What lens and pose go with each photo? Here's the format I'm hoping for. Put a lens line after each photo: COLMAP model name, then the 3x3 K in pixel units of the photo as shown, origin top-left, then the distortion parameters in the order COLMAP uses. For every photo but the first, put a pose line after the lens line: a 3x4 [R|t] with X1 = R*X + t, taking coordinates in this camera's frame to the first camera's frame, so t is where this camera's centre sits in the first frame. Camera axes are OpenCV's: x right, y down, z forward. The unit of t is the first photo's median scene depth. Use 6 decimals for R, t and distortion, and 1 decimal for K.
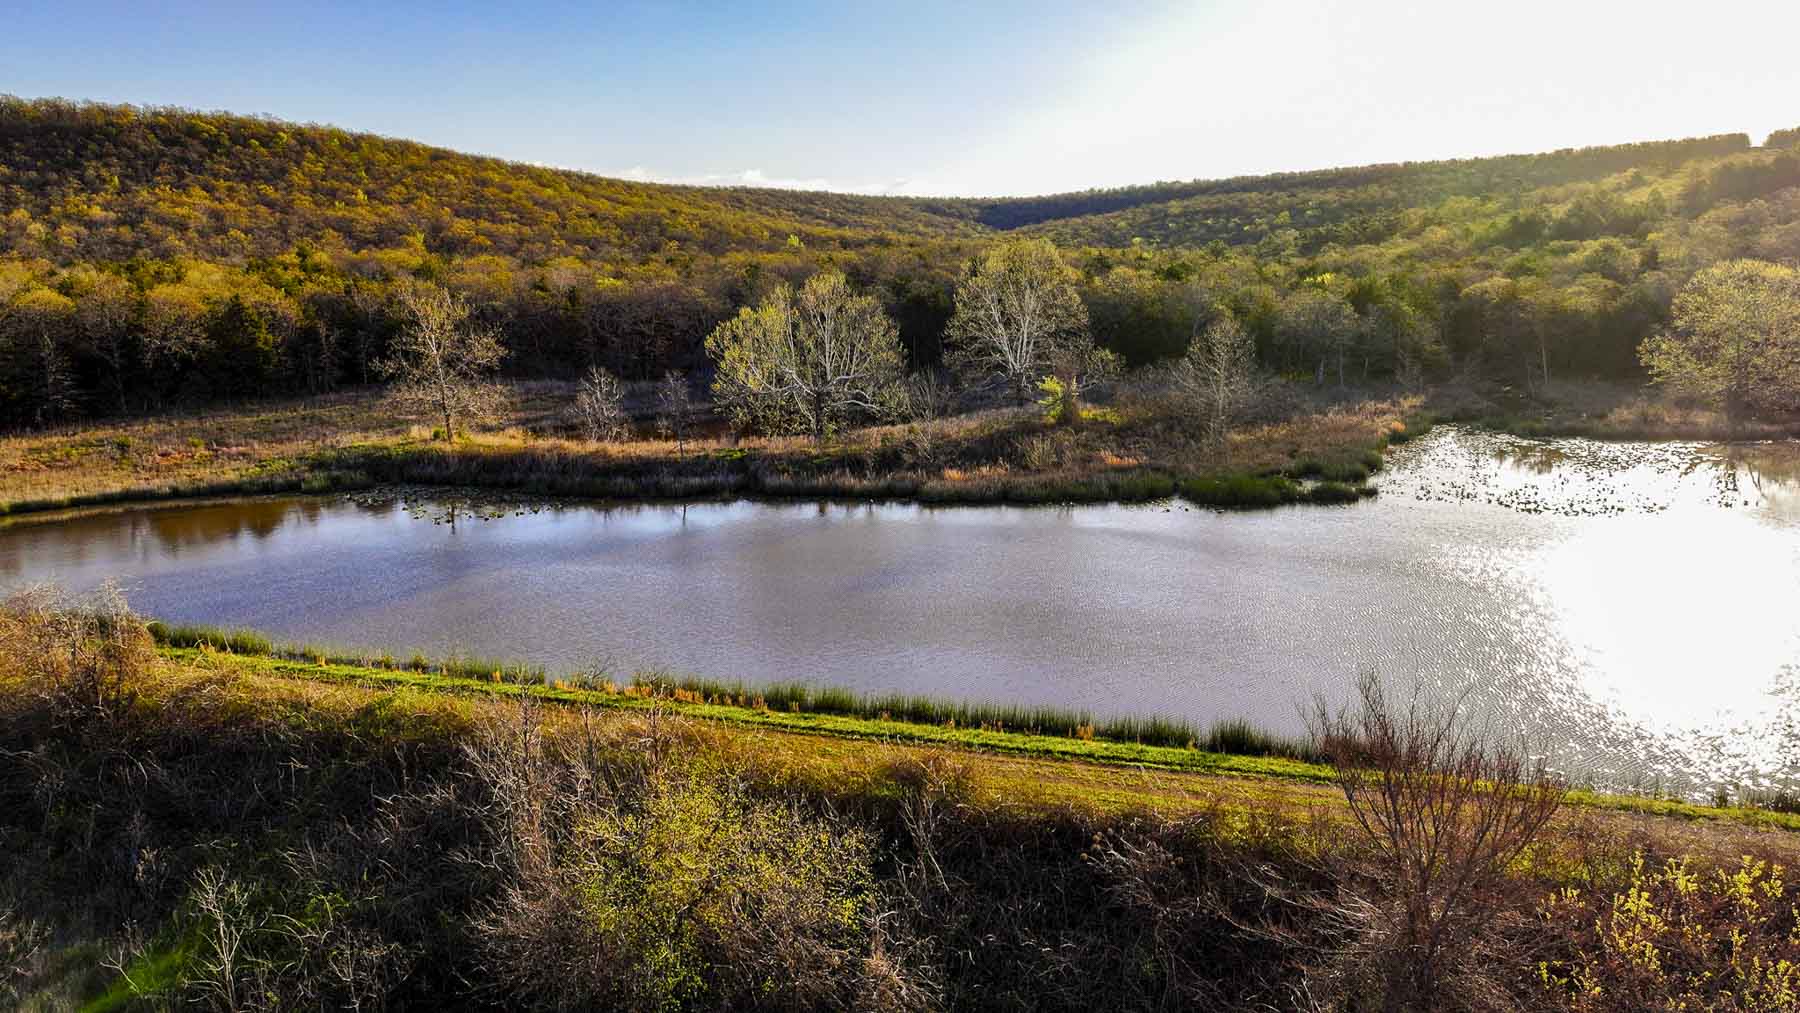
lens RADIAL K [[1251.5, 0, 902.9], [0, 1251.5, 504.2], [0, 0, 1]] dist [-0.006481, 0.011803]
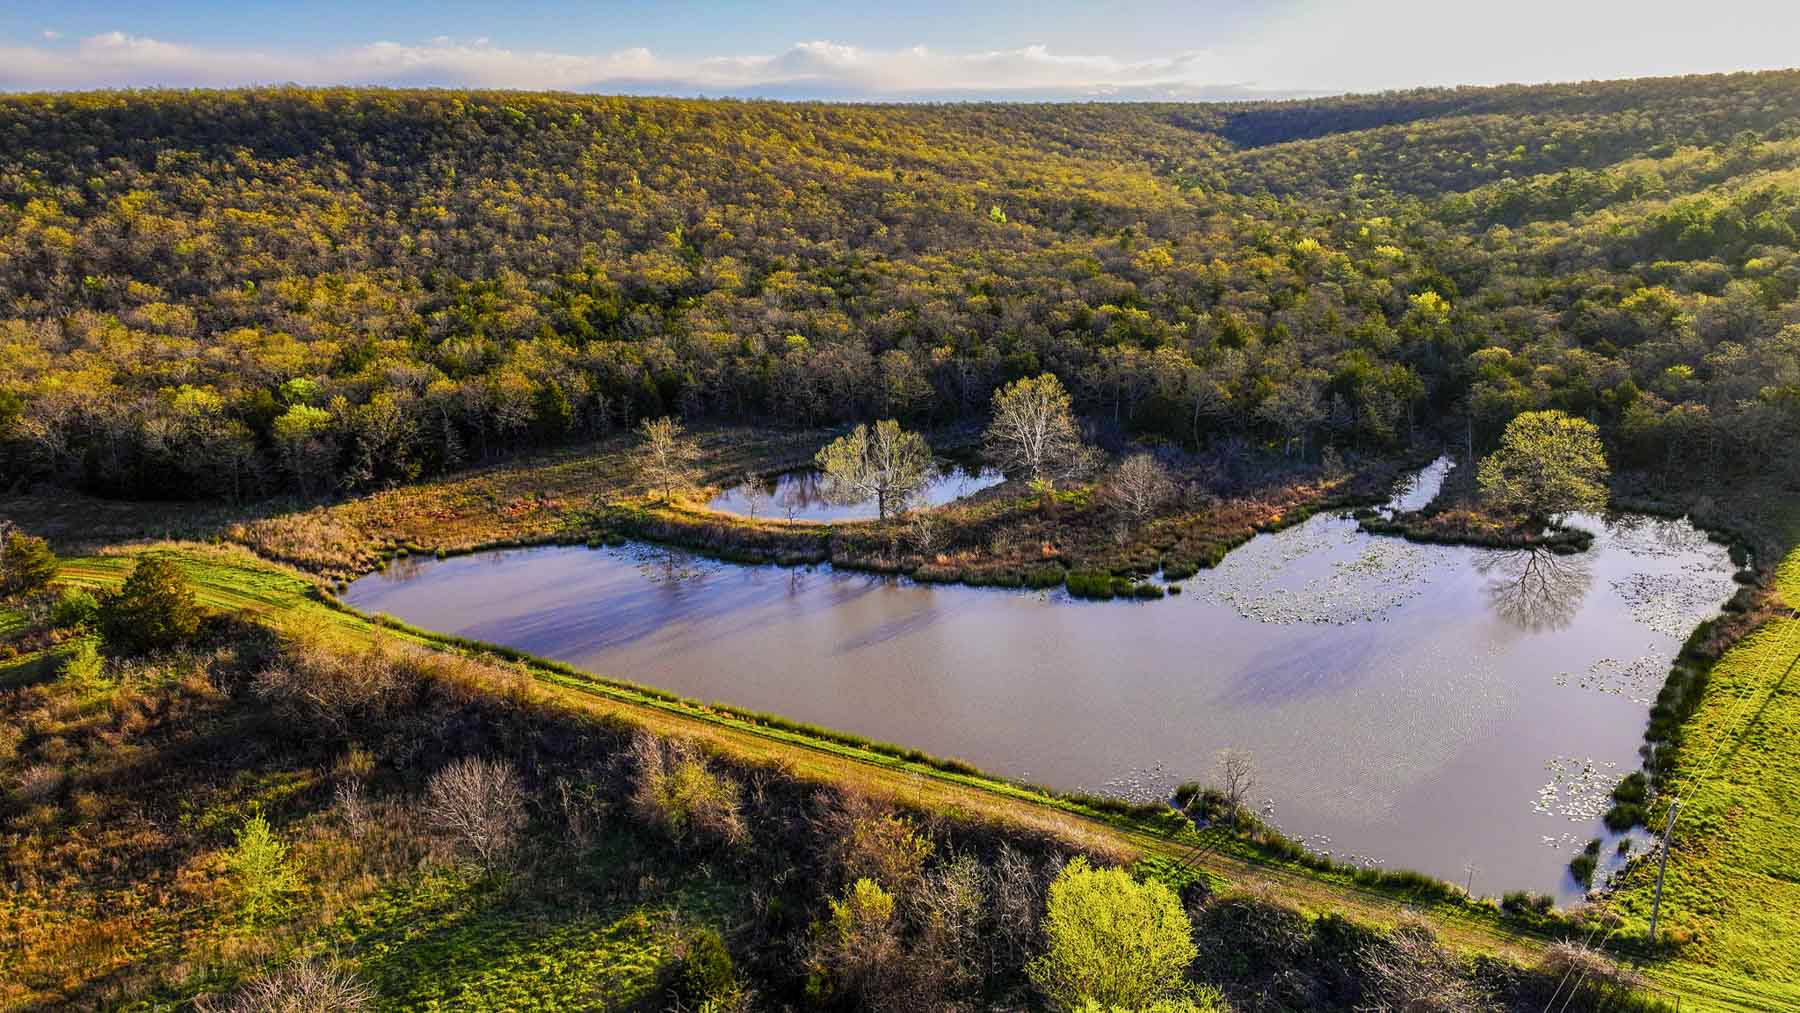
lens RADIAL K [[1251.5, 0, 897.8], [0, 1251.5, 507.6], [0, 0, 1]] dist [-0.006481, 0.011803]
pose [[0.978217, 0.052551, -0.200825, 0.089552], [-0.033290, 0.994618, 0.098112, -0.072123], [0.204900, -0.089289, 0.974702, -0.186686]]
